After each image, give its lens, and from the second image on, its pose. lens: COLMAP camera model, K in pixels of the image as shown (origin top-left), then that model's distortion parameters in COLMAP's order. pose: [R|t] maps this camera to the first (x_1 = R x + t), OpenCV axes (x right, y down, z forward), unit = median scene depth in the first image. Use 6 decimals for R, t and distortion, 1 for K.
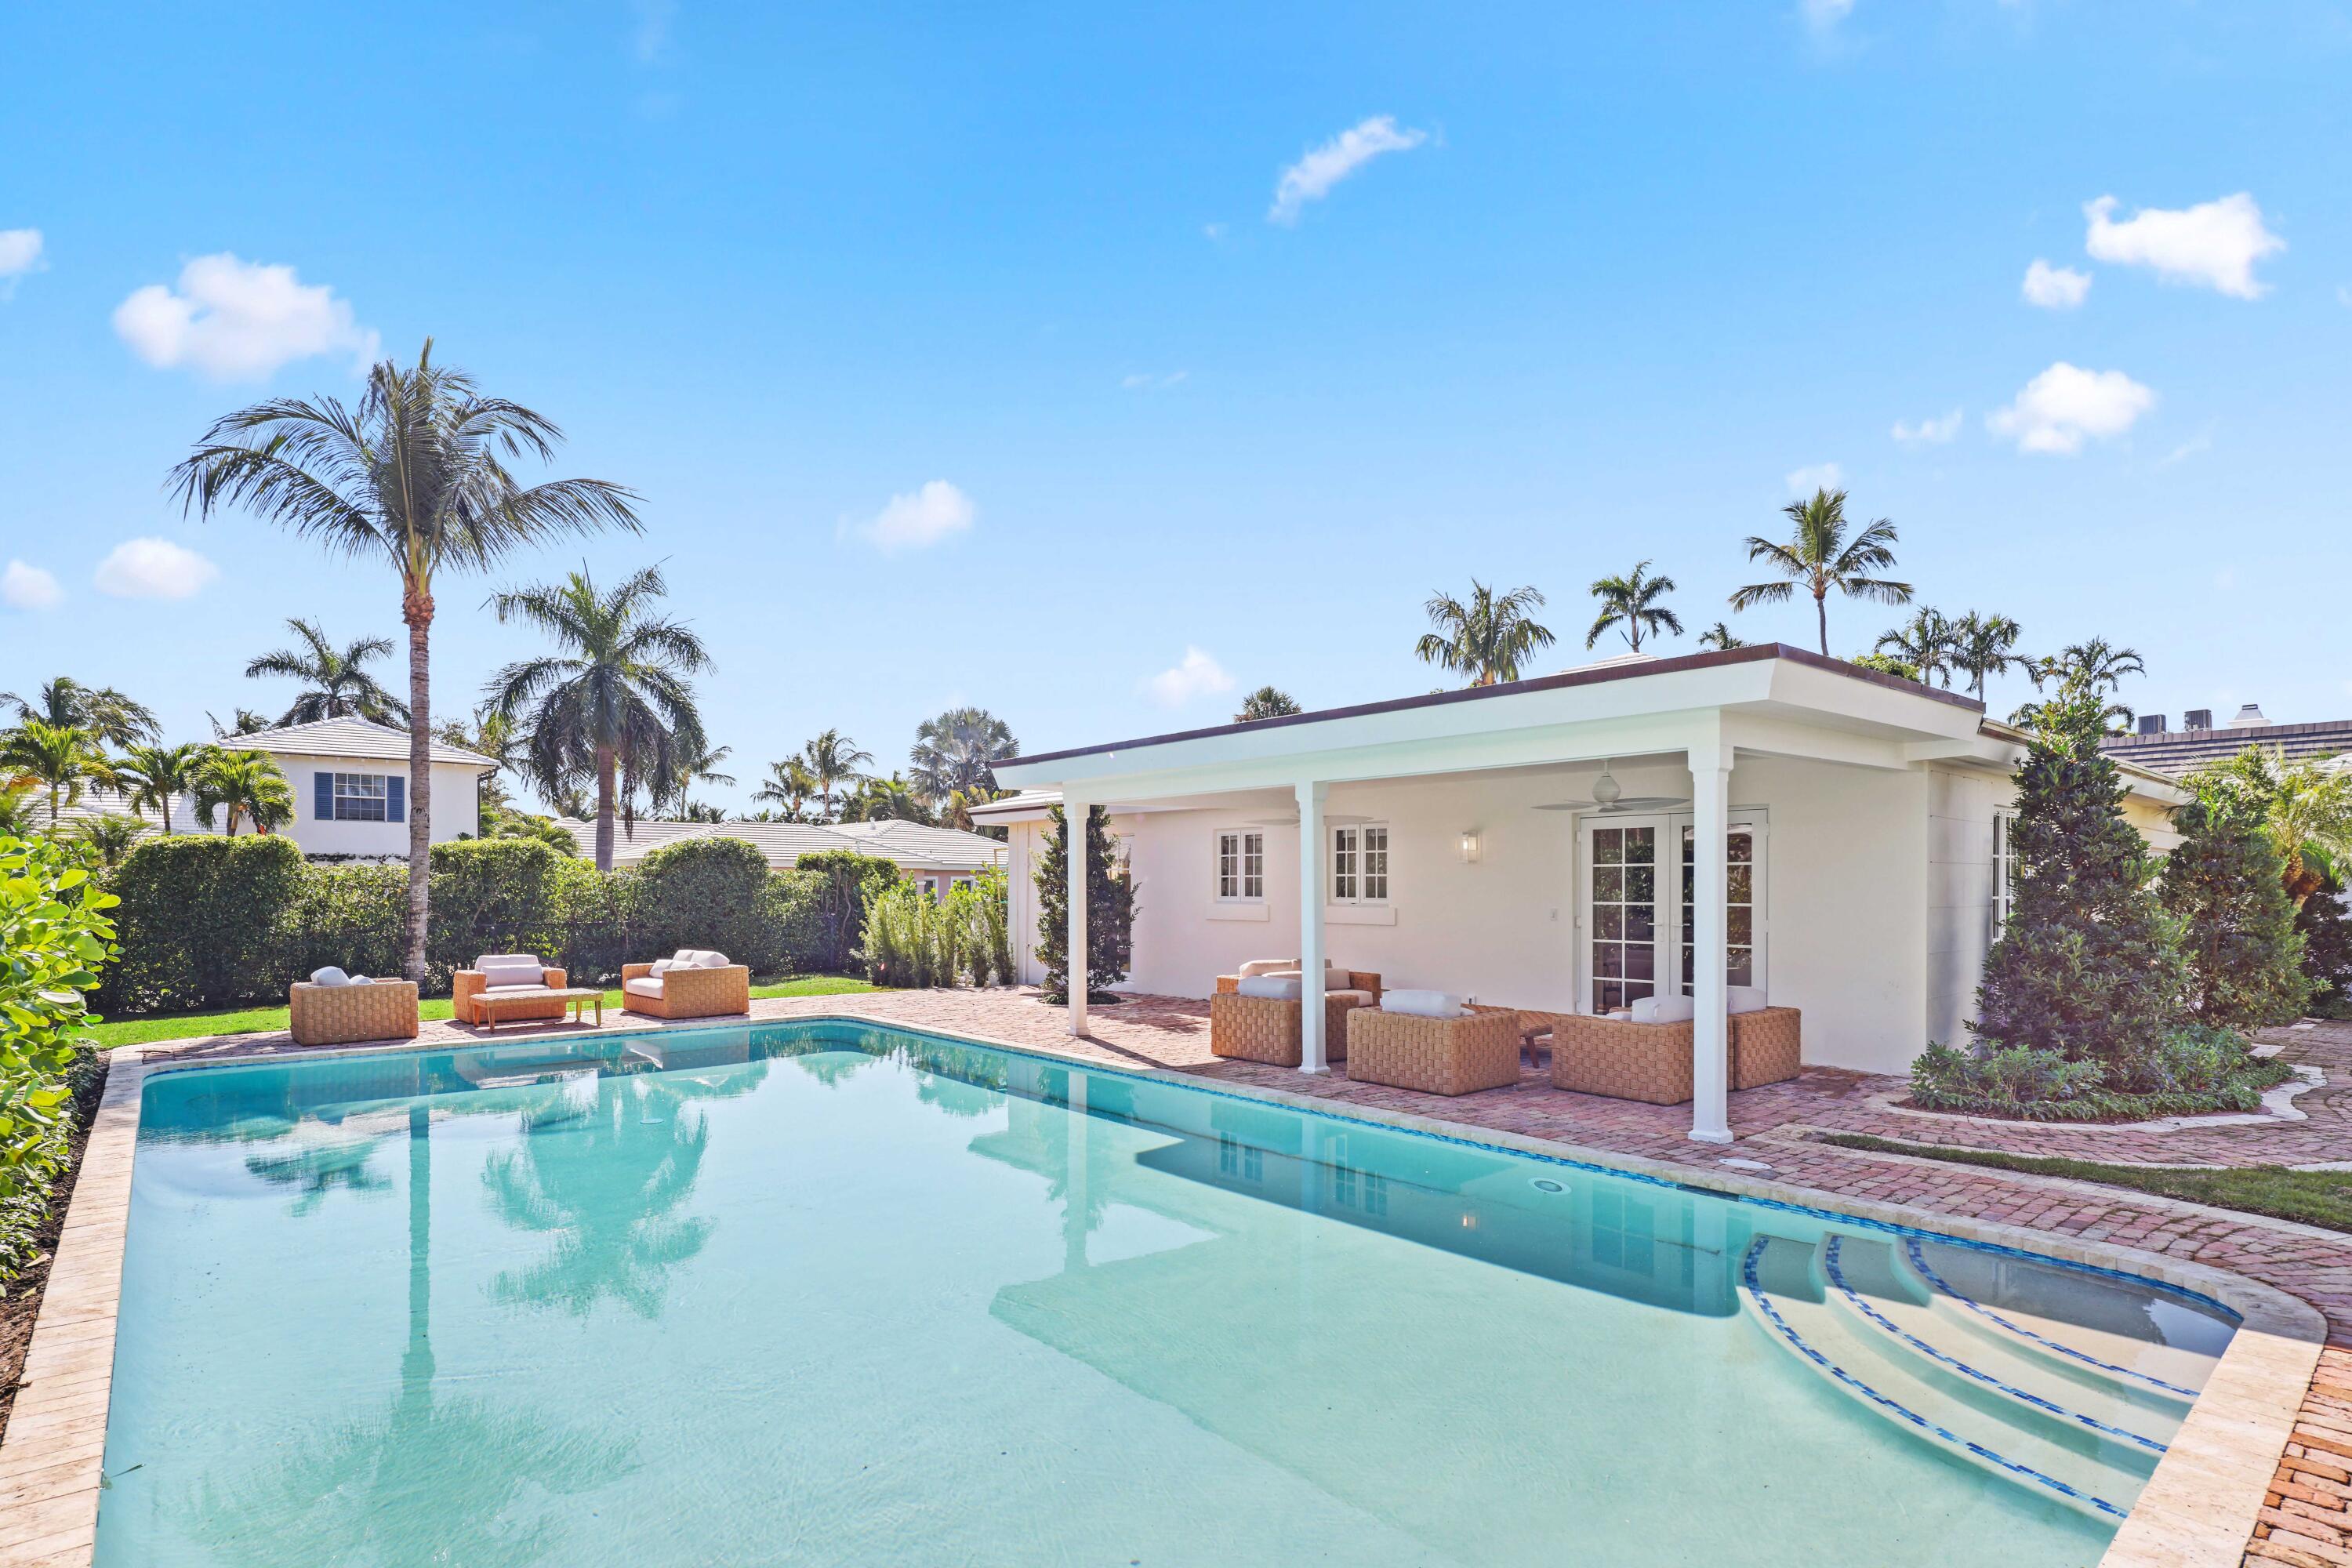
lens RADIAL K [[1193.8, 0, 1176.8], [0, 1193.8, 899.3], [0, 0, 1]] dist [0.002013, 0.000200]
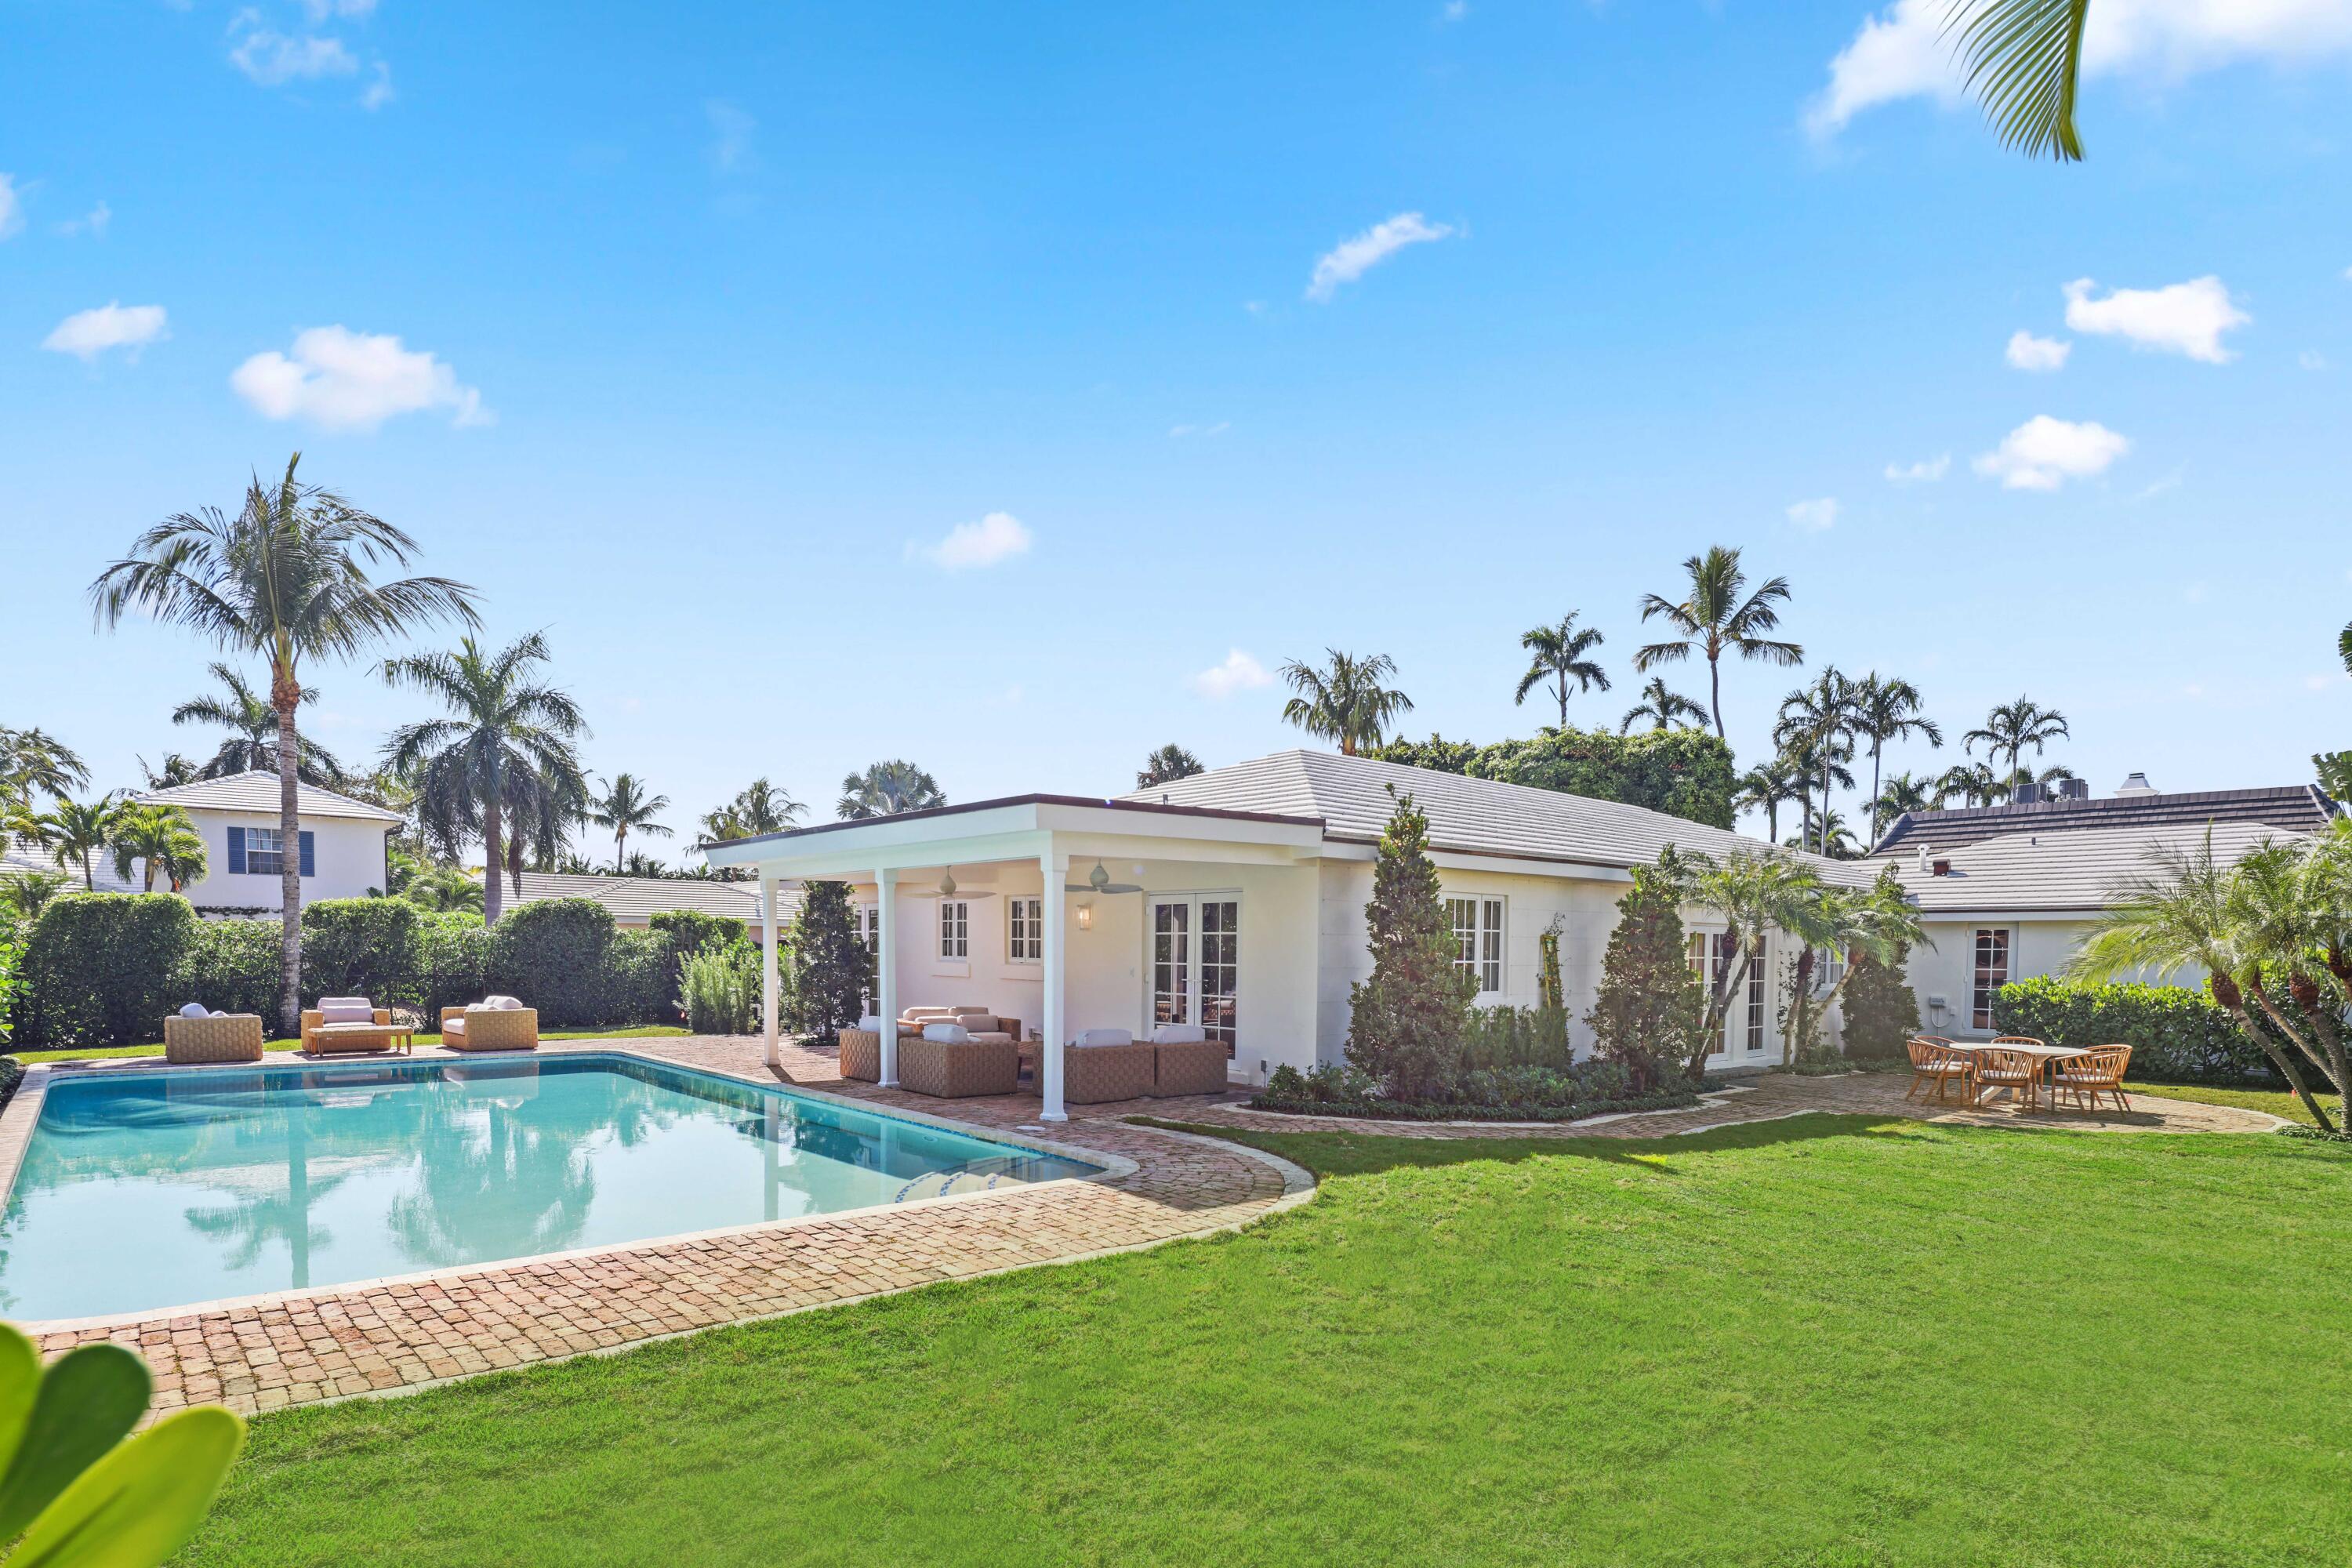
lens RADIAL K [[1276.7, 0, 1090.0], [0, 1276.7, 1027.4], [0, 0, 1]] dist [0.002487, 0.000223]
pose [[0.999002, 0.012984, -0.042733, 0.091210], [-0.010773, 0.998612, 0.051561, 0.000584], [0.043343, -0.051049, 0.997755, -0.094990]]
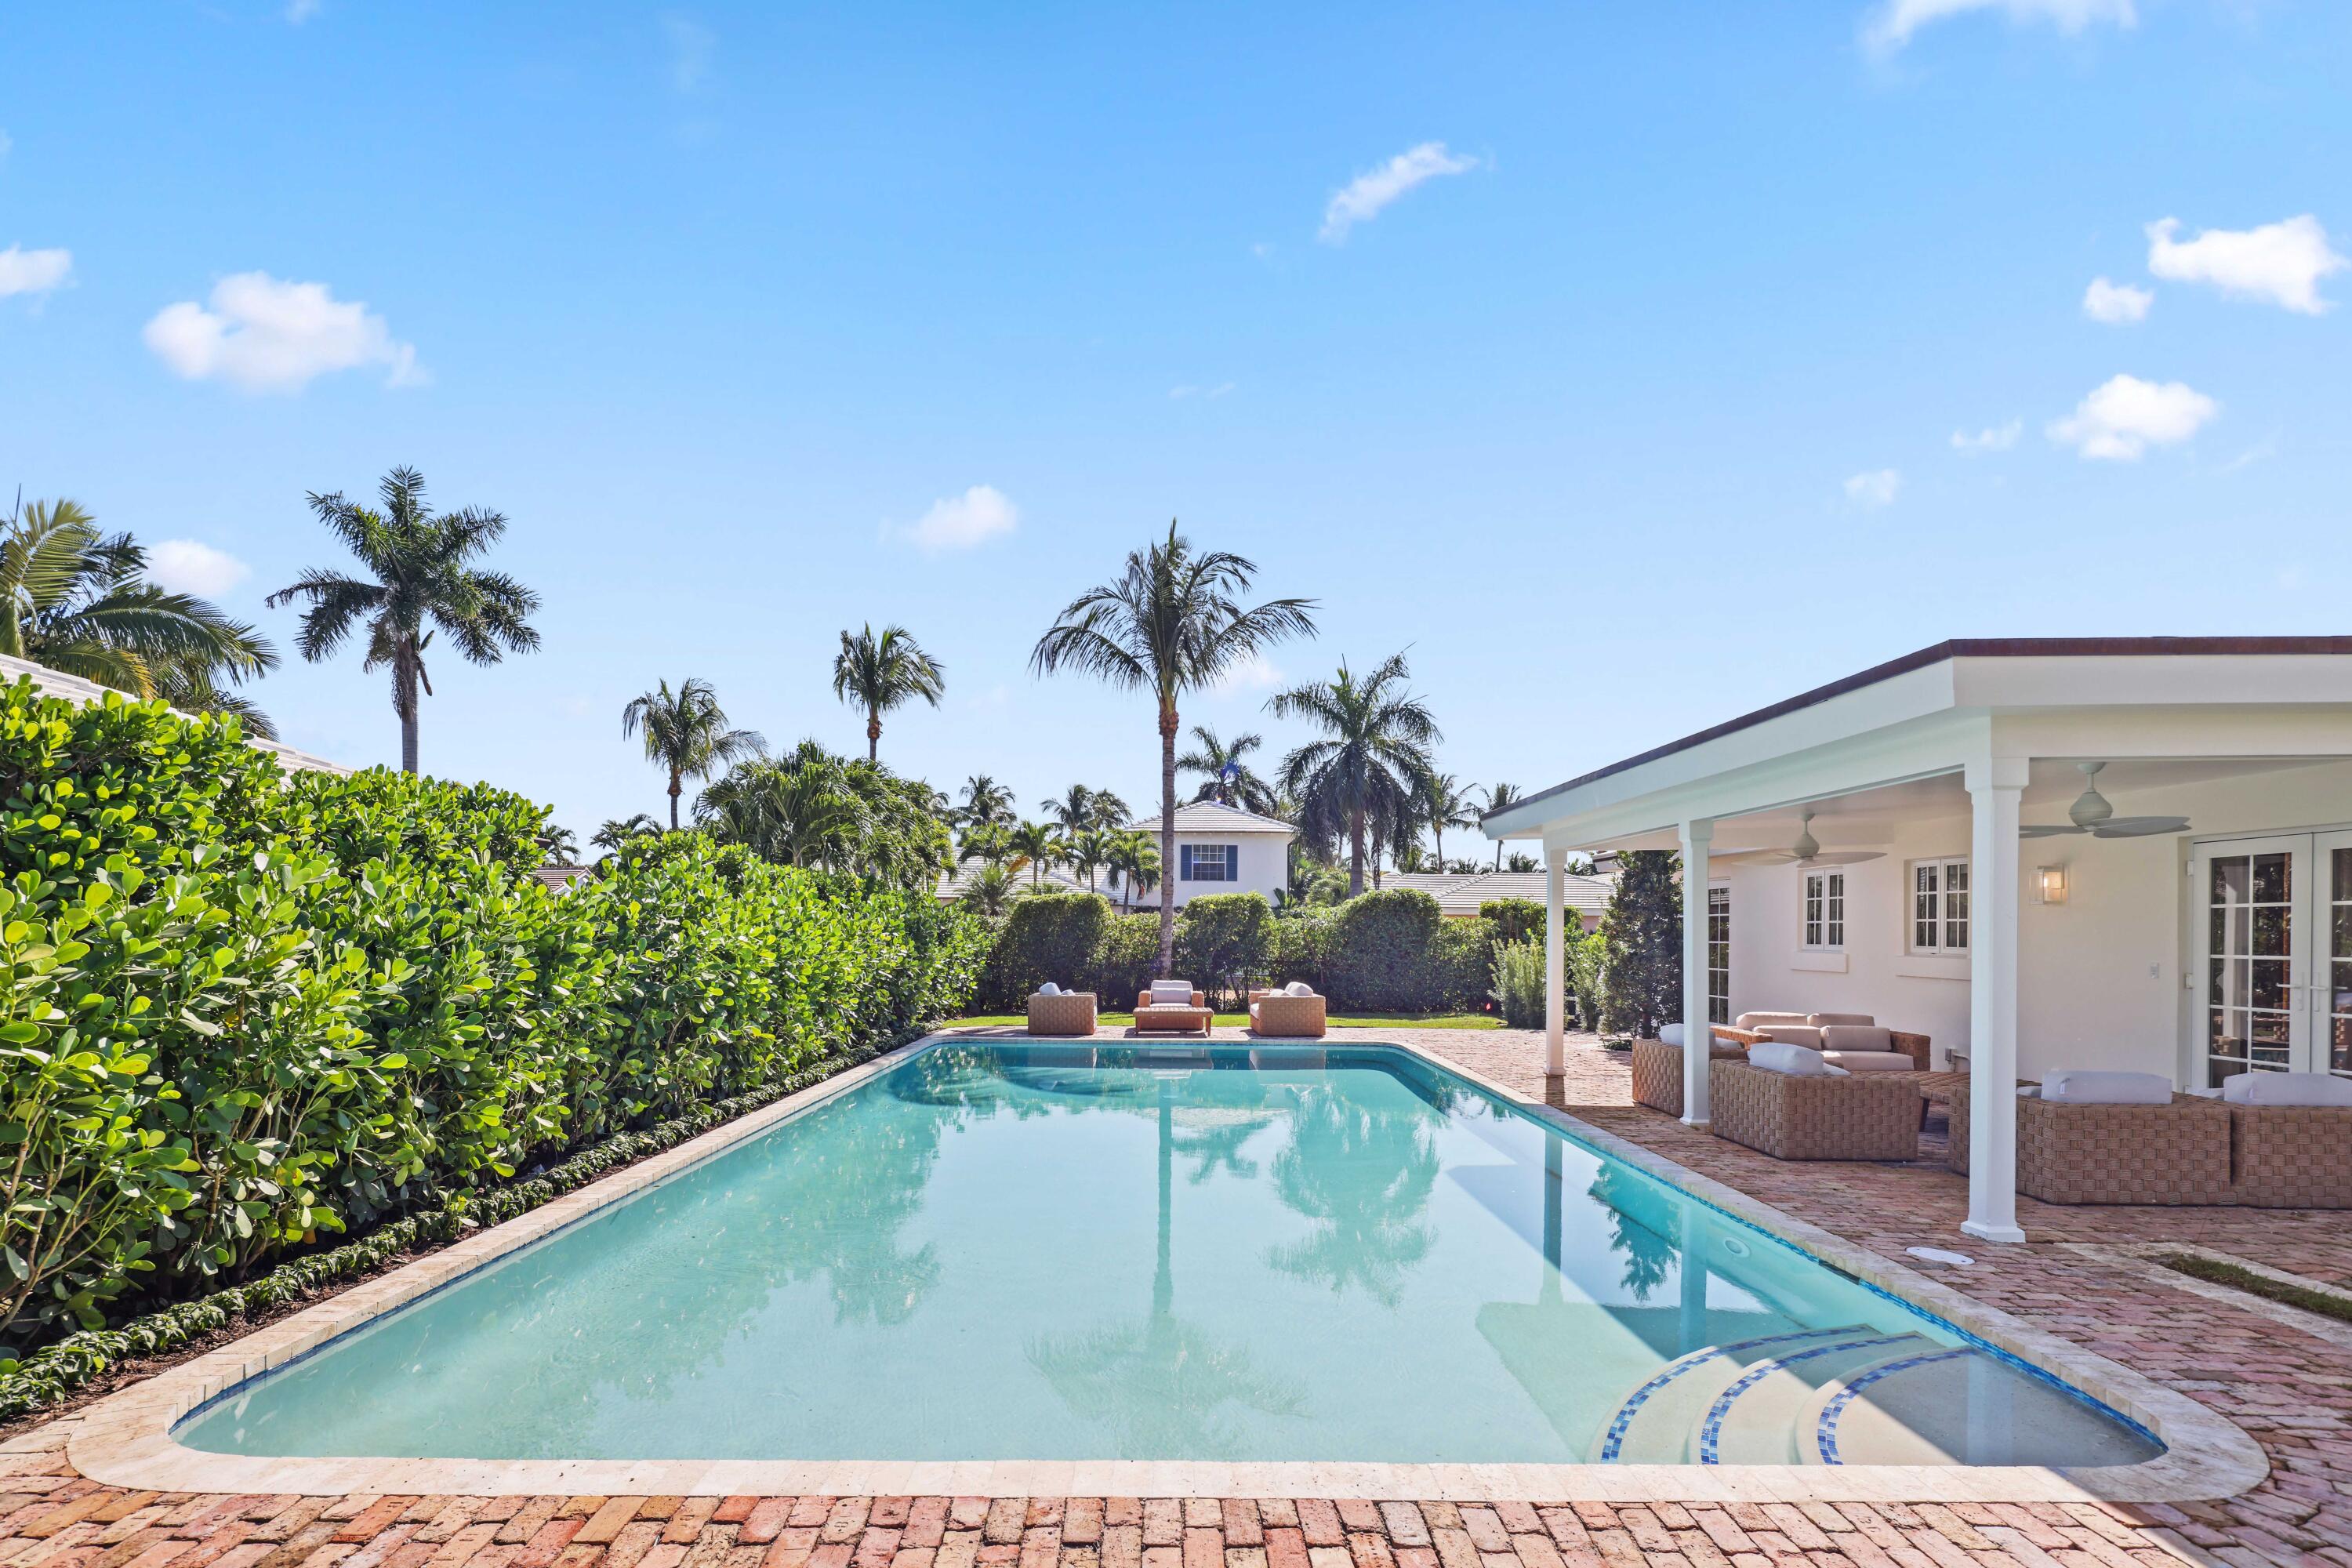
lens RADIAL K [[1138.9, 0, 1105.3], [0, 1138.9, 940.8], [0, 0, 1]] dist [0.027072, -0.013228]
pose [[0.747473, 0.011680, -0.664189, 0.084087], [-0.015024, 0.999887, 0.000674, 0.000909], [0.664122, 0.009475, 0.747564, -0.001010]]
